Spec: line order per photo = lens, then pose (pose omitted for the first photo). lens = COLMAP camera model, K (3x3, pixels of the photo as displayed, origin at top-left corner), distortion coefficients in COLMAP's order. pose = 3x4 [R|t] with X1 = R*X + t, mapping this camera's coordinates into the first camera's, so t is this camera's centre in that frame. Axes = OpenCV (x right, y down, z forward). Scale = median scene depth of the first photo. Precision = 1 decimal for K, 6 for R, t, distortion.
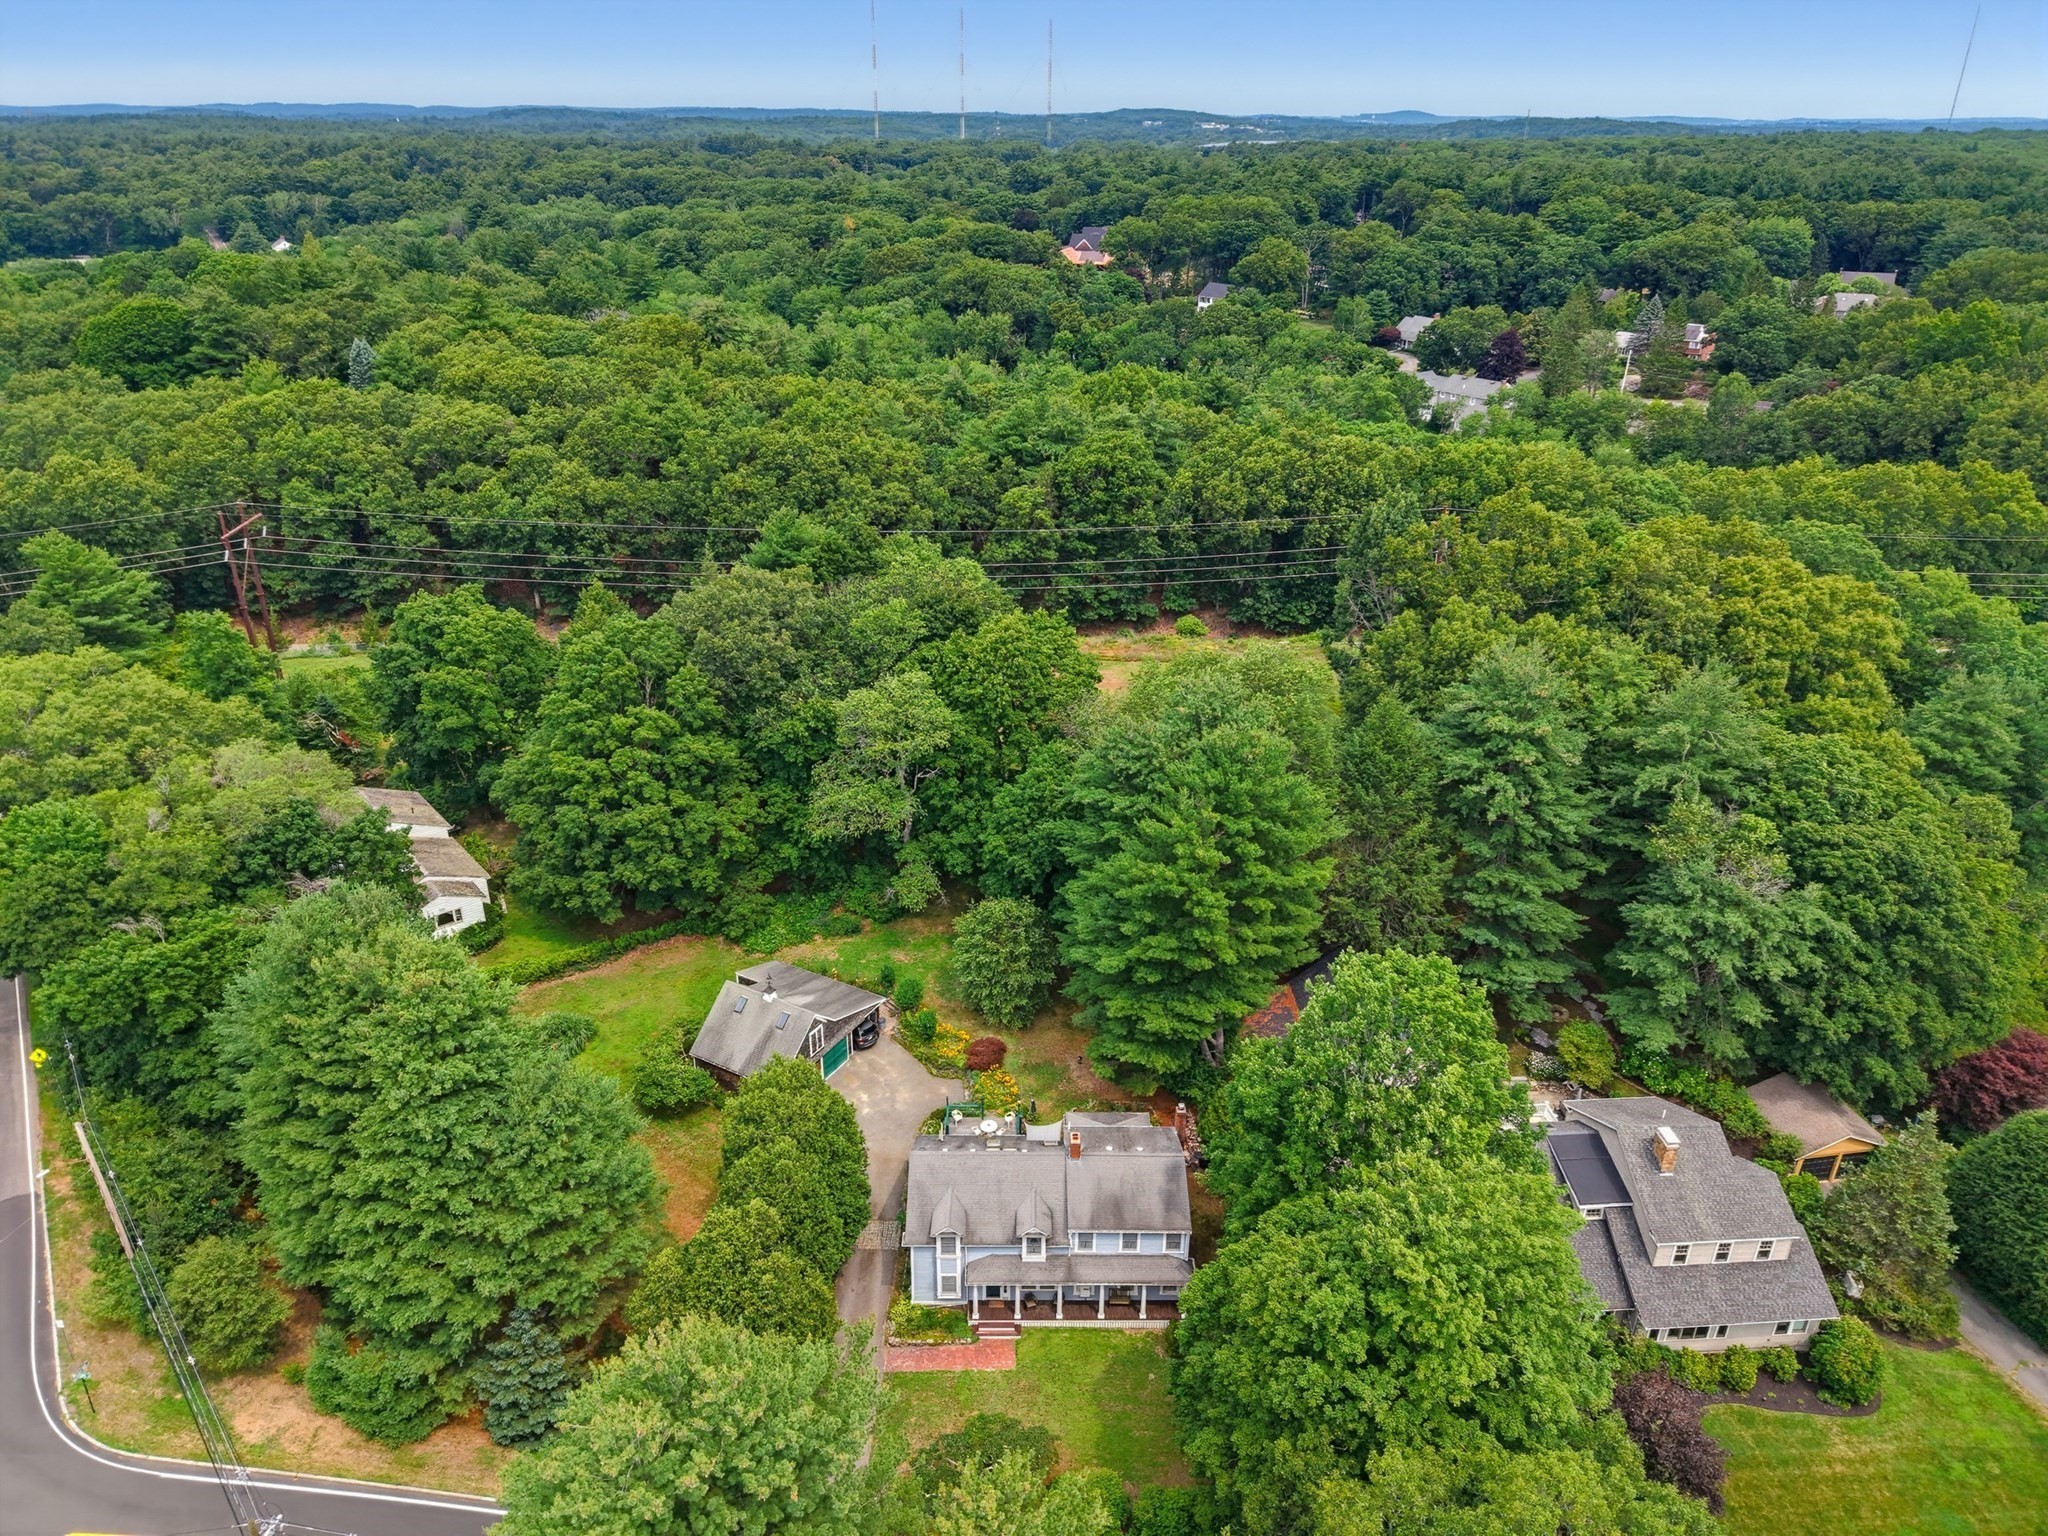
lens RADIAL K [[1350.7, 0, 1003.0], [0, 1350.7, 763.9], [0, 0, 1]] dist [0.042843, -0.064451]
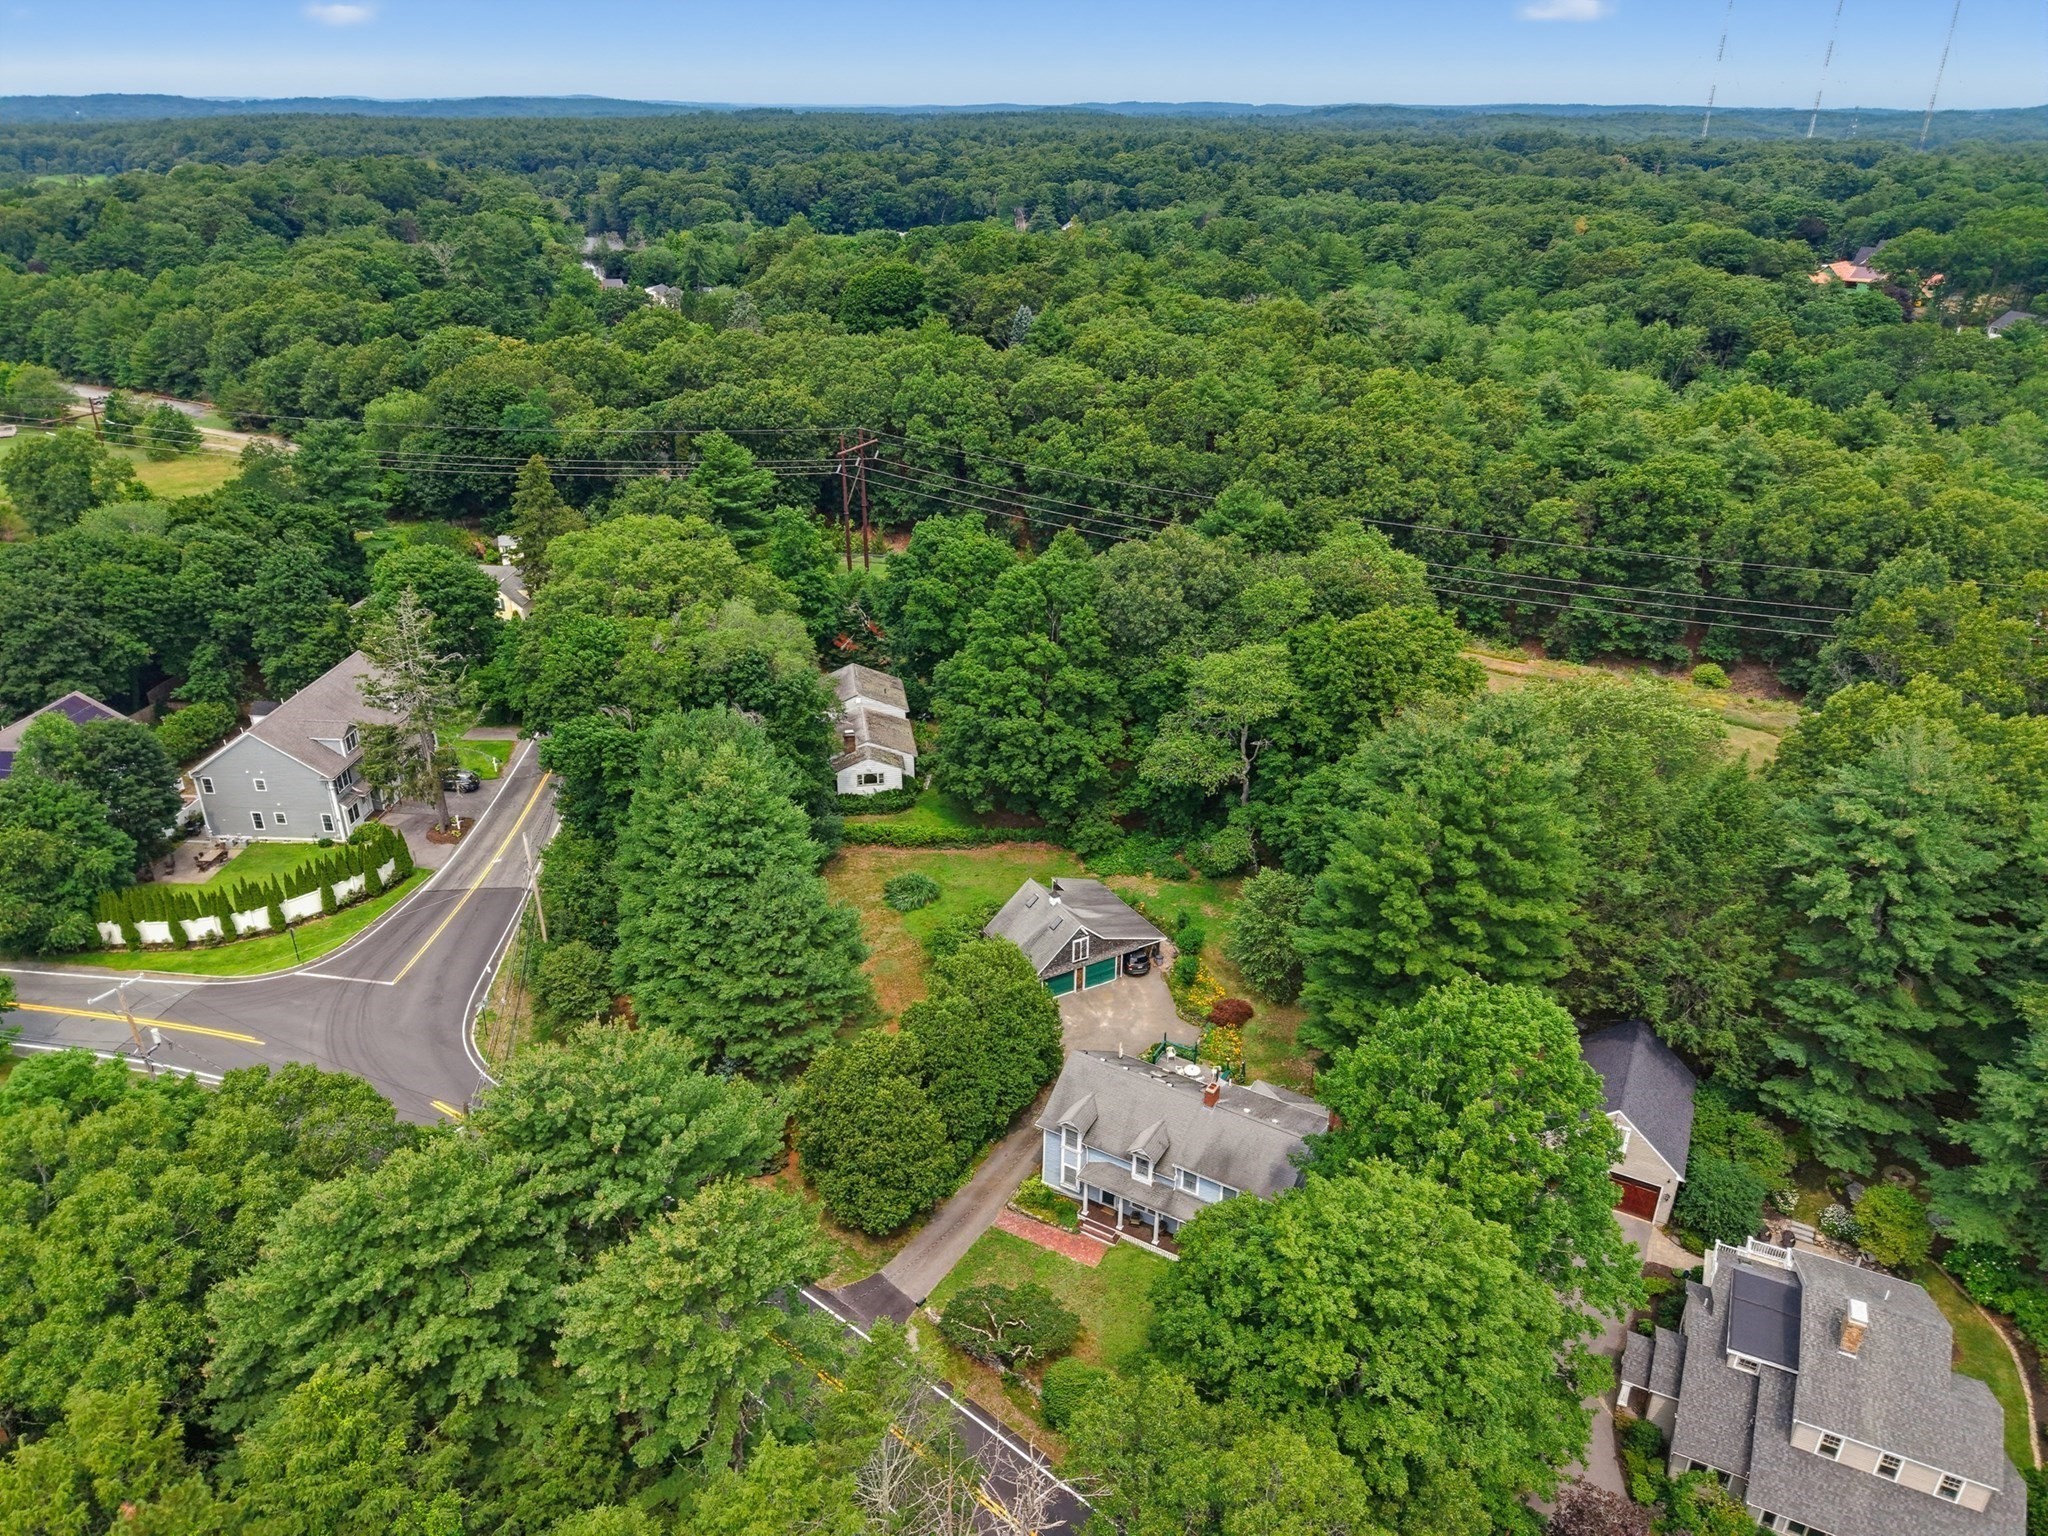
lens RADIAL K [[1343.1, 0, 1023.8], [0, 1343.1, 770.7], [0, 0, 1]] dist [0.045907, -0.050300]
pose [[0.865348, 0.220397, -0.450109, 0.245187], [-0.217373, 0.974294, 0.059161, 0.006478], [0.451577, 0.046647, 0.891012, -0.000159]]
